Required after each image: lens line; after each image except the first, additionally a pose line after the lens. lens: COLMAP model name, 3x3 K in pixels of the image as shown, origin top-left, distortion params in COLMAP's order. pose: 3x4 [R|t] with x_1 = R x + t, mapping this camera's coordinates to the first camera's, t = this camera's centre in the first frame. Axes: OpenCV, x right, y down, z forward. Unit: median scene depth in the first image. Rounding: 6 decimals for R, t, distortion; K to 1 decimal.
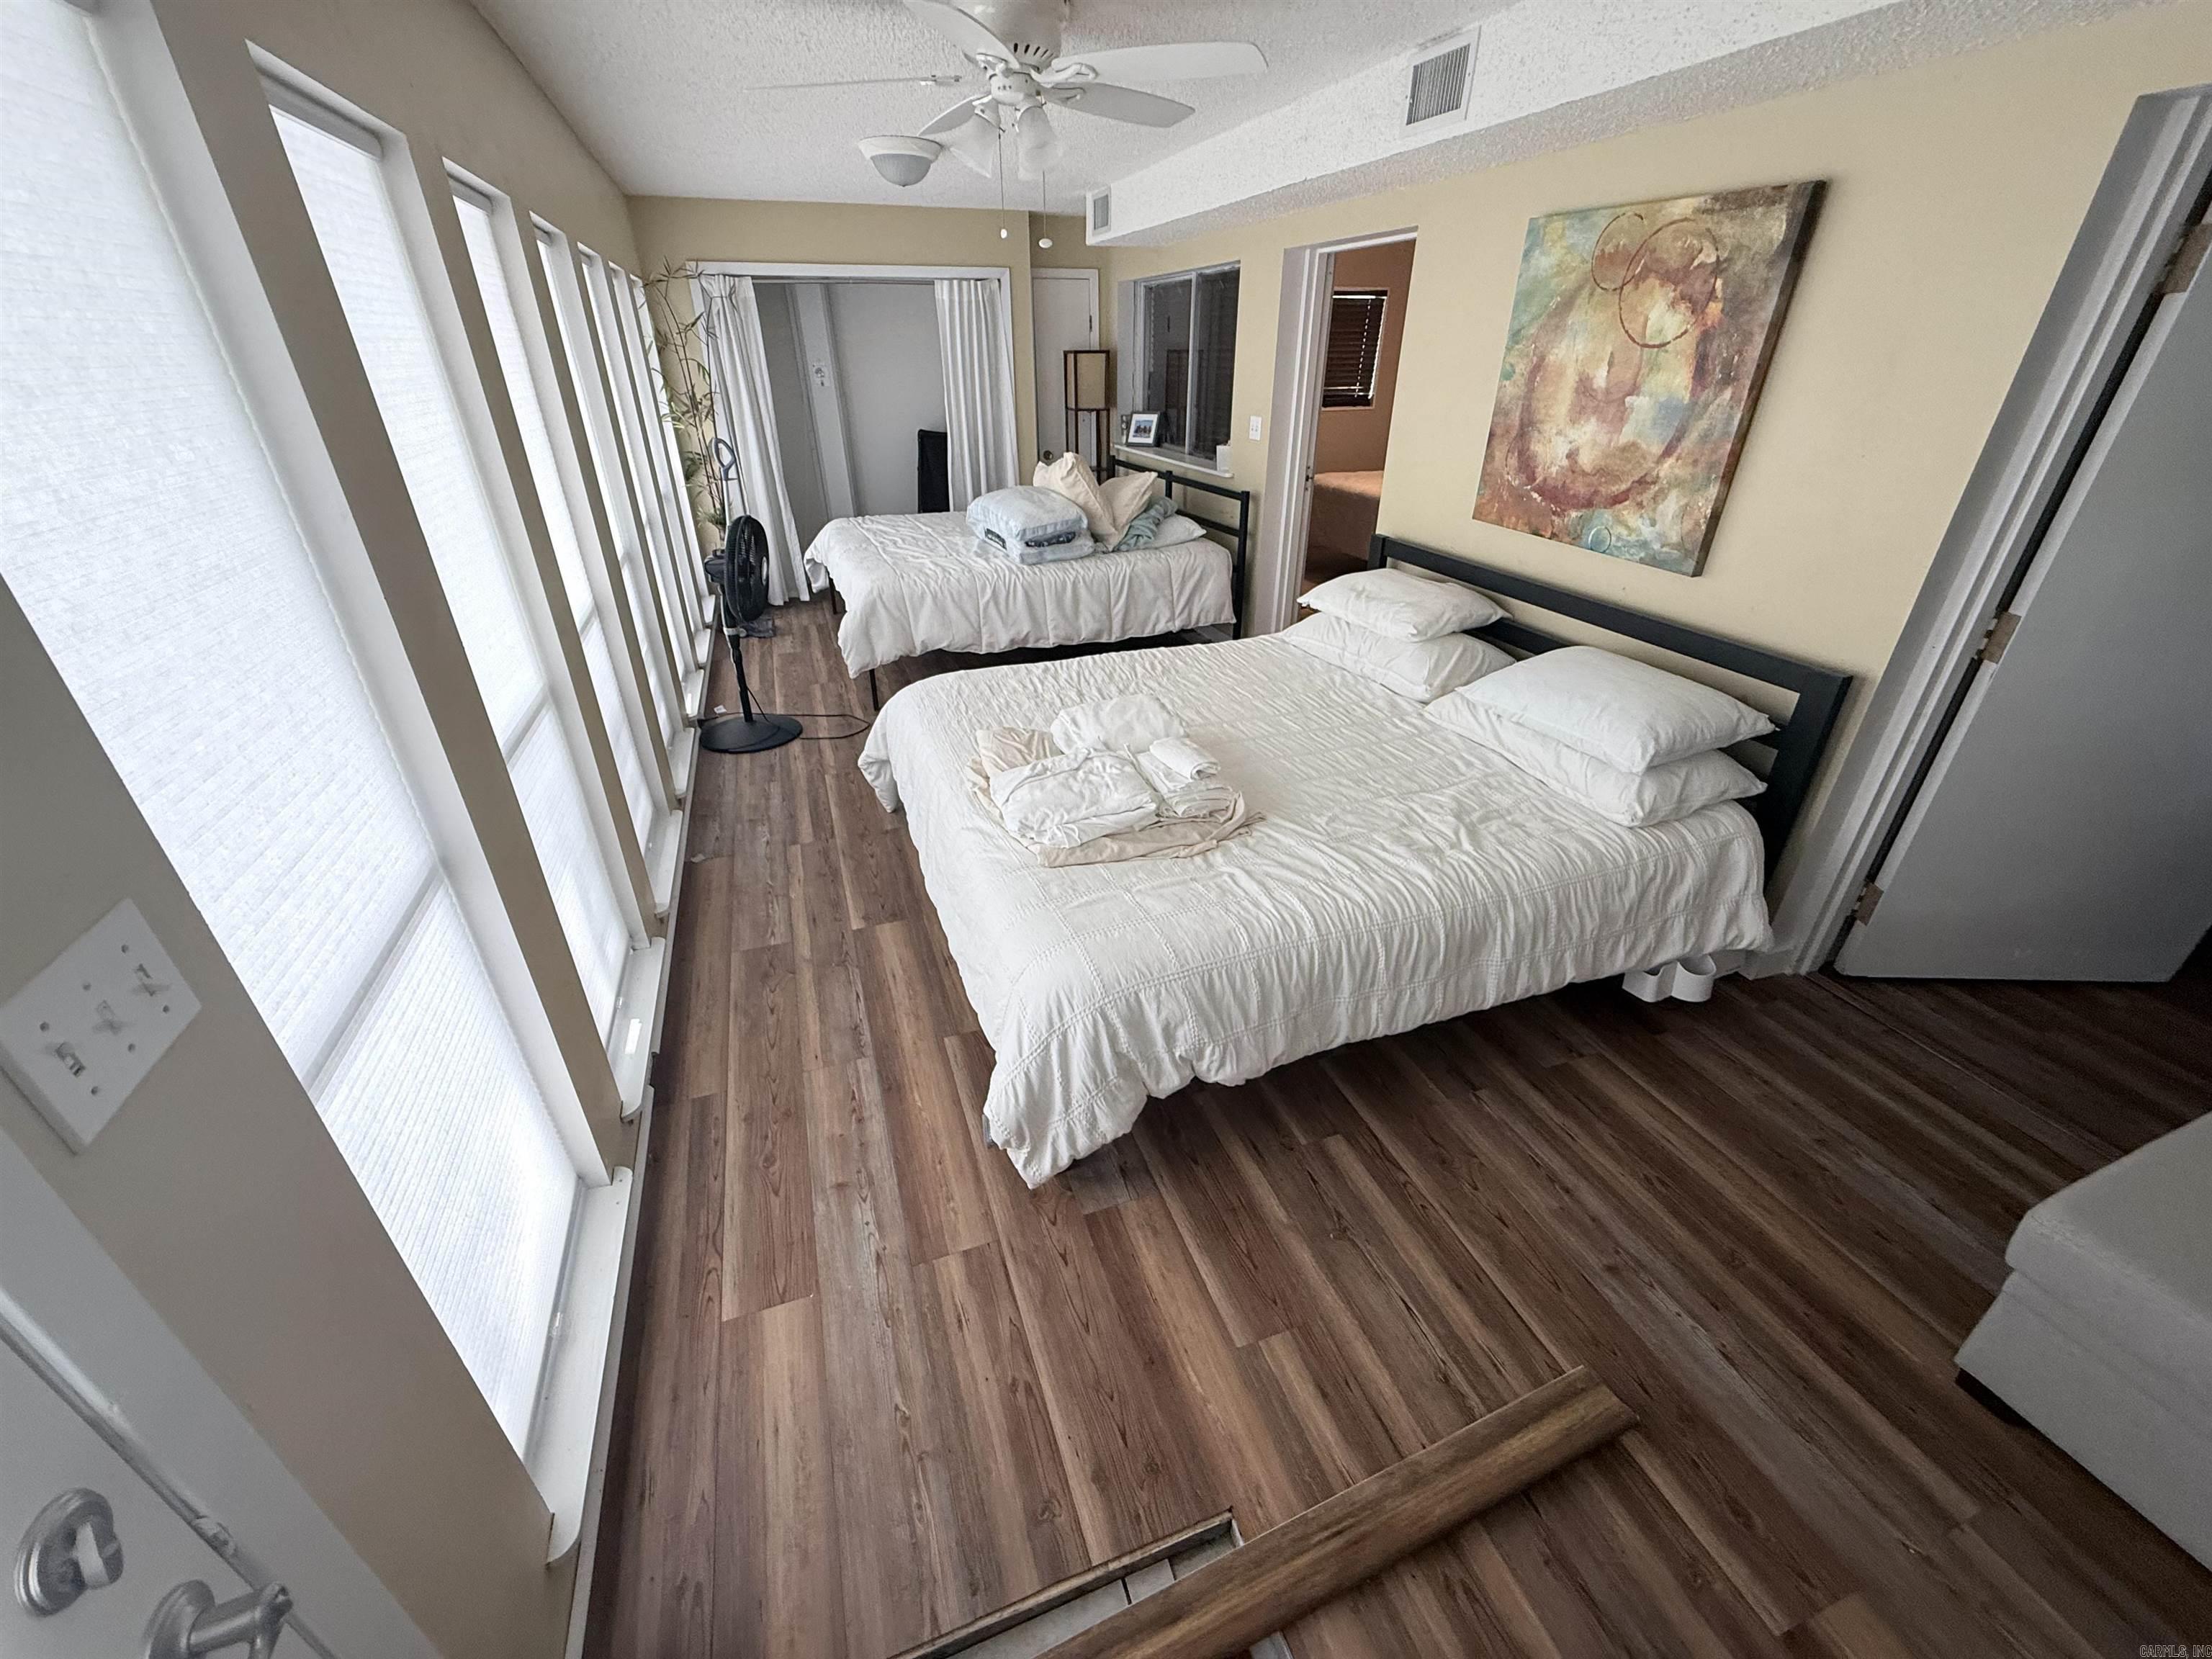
lens RADIAL K [[882.4, 0, 1104.7], [0, 882.4, 829.3], [0, 0, 1]] dist [-0.001127, 0.000733]
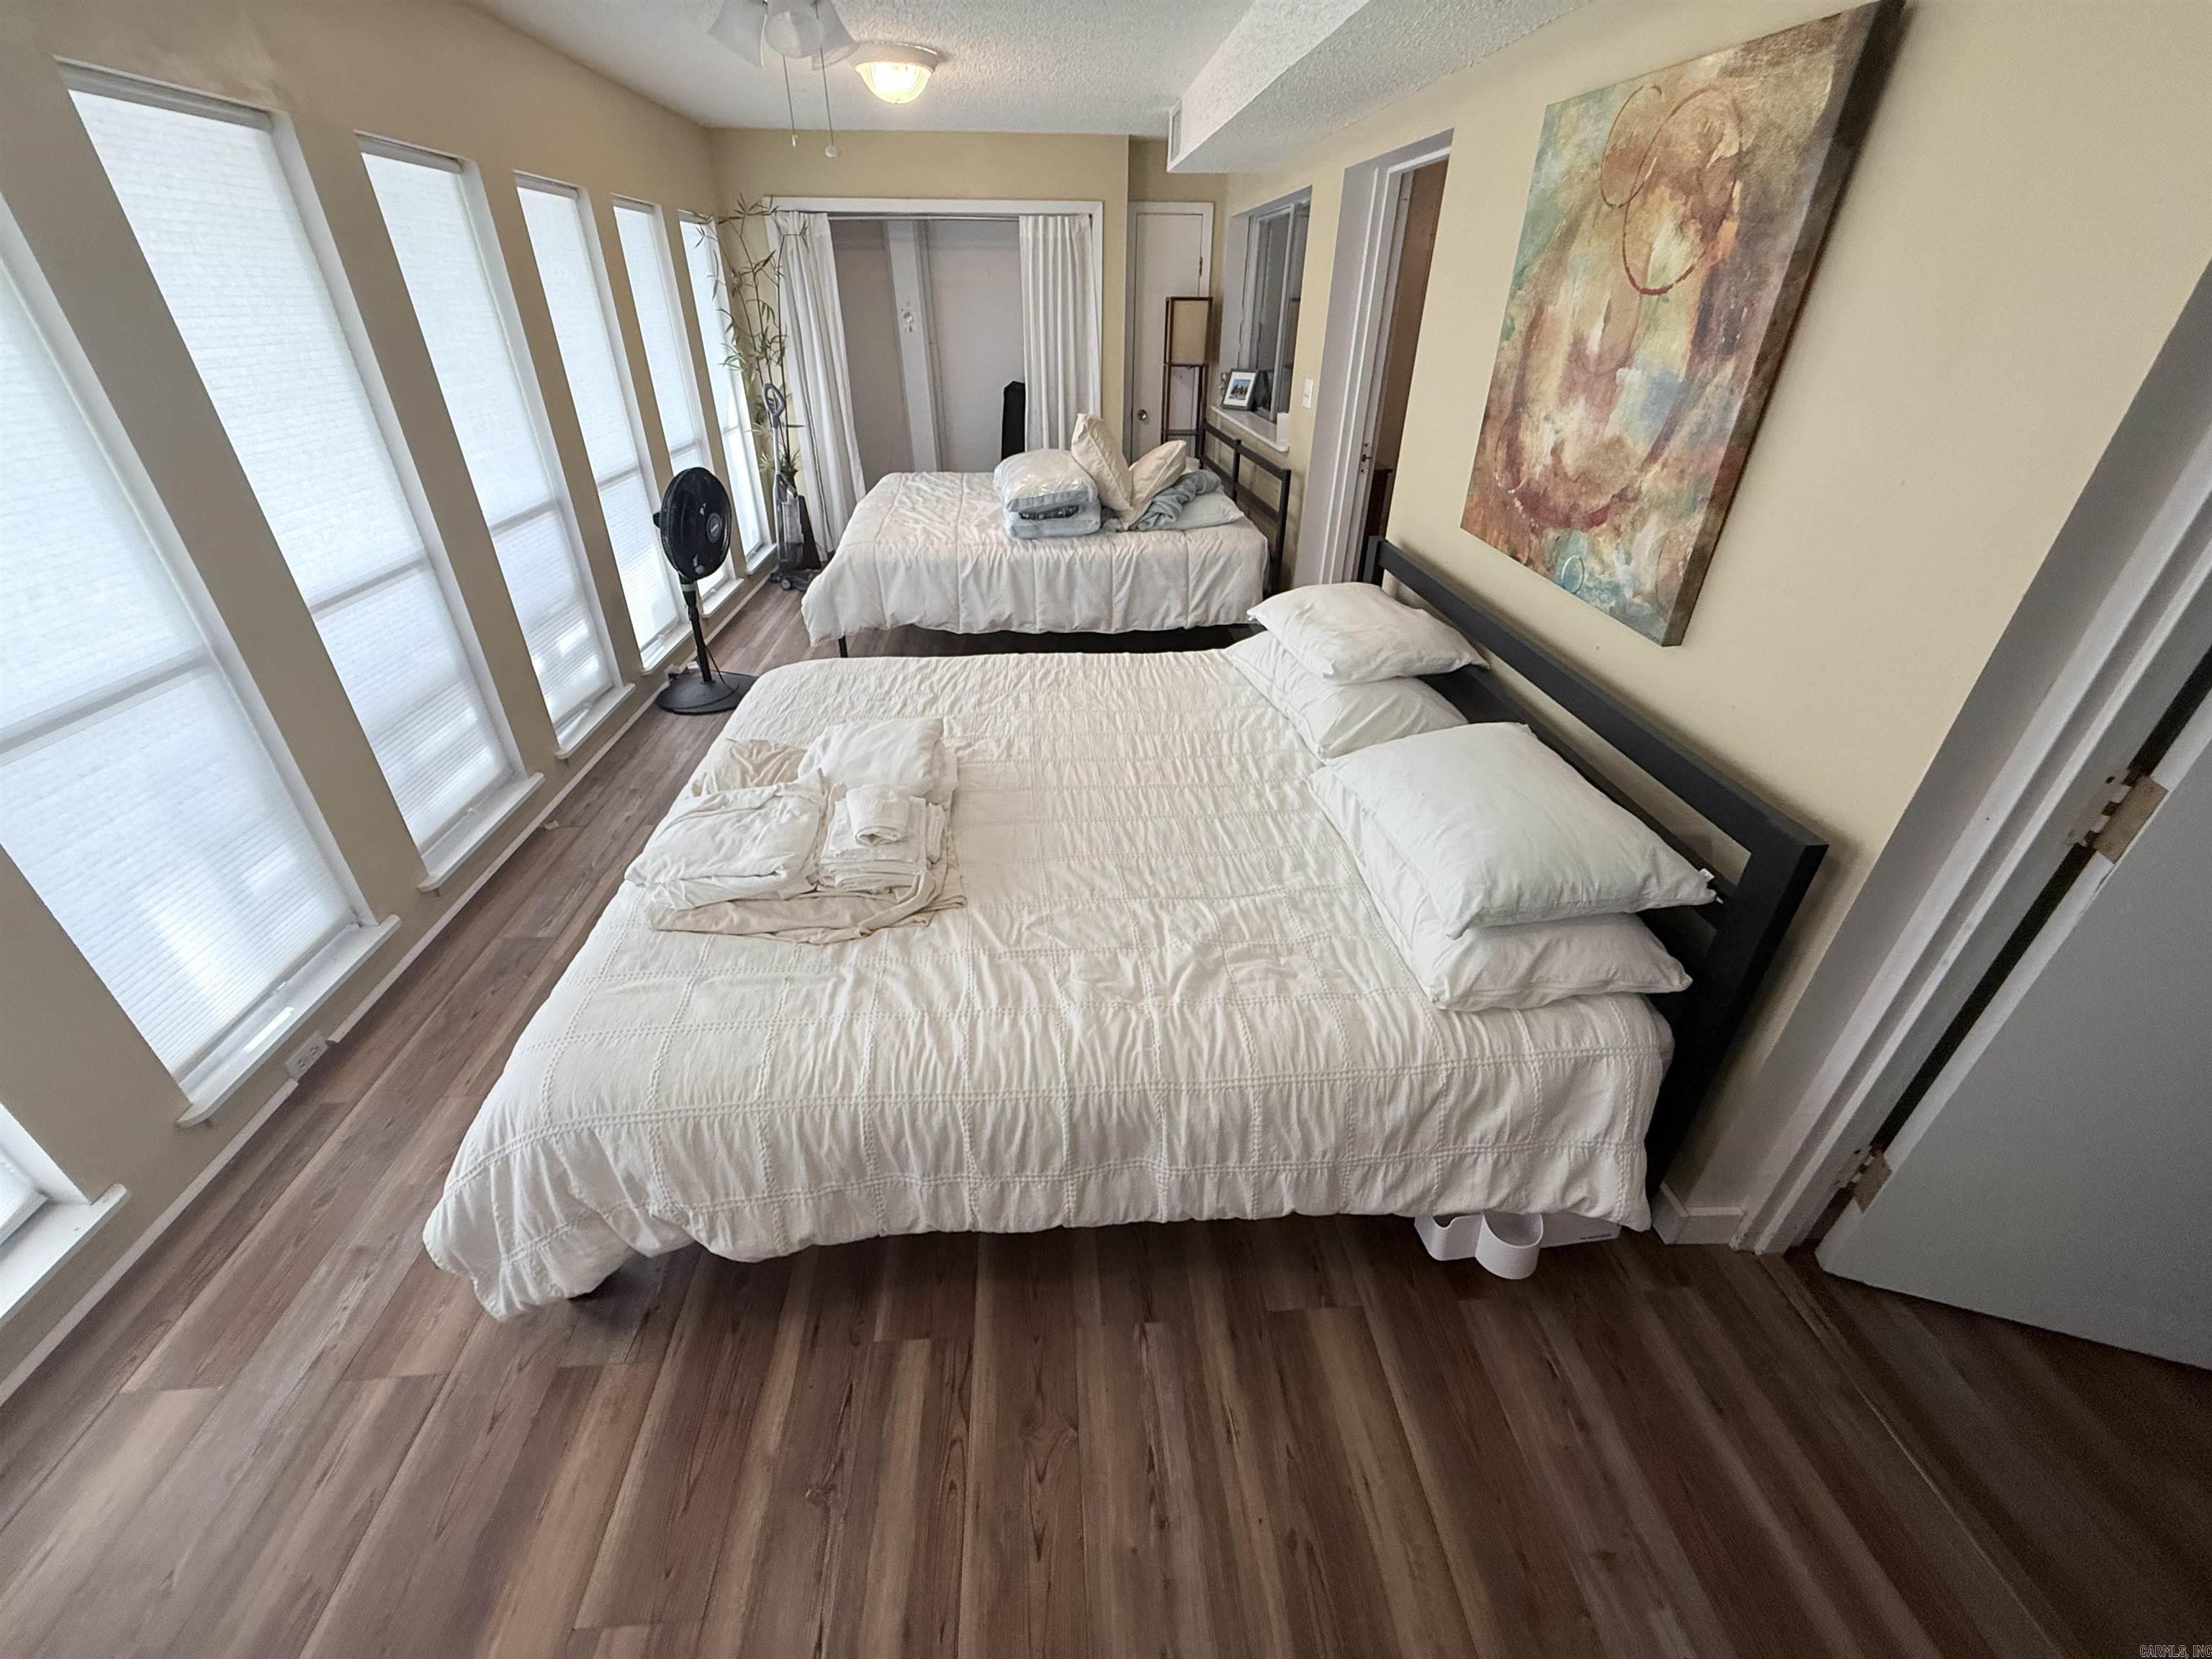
lens RADIAL K [[882.4, 0, 1104.2], [0, 882.4, 828.2], [0, 0, 1]] dist [-0.001127, 0.000733]
pose [[0.963827, 0.147098, -0.222260, 0.462442], [-0.137681, 0.988814, 0.057373, -0.140192], [0.228213, -0.024697, 0.973298, 0.269621]]
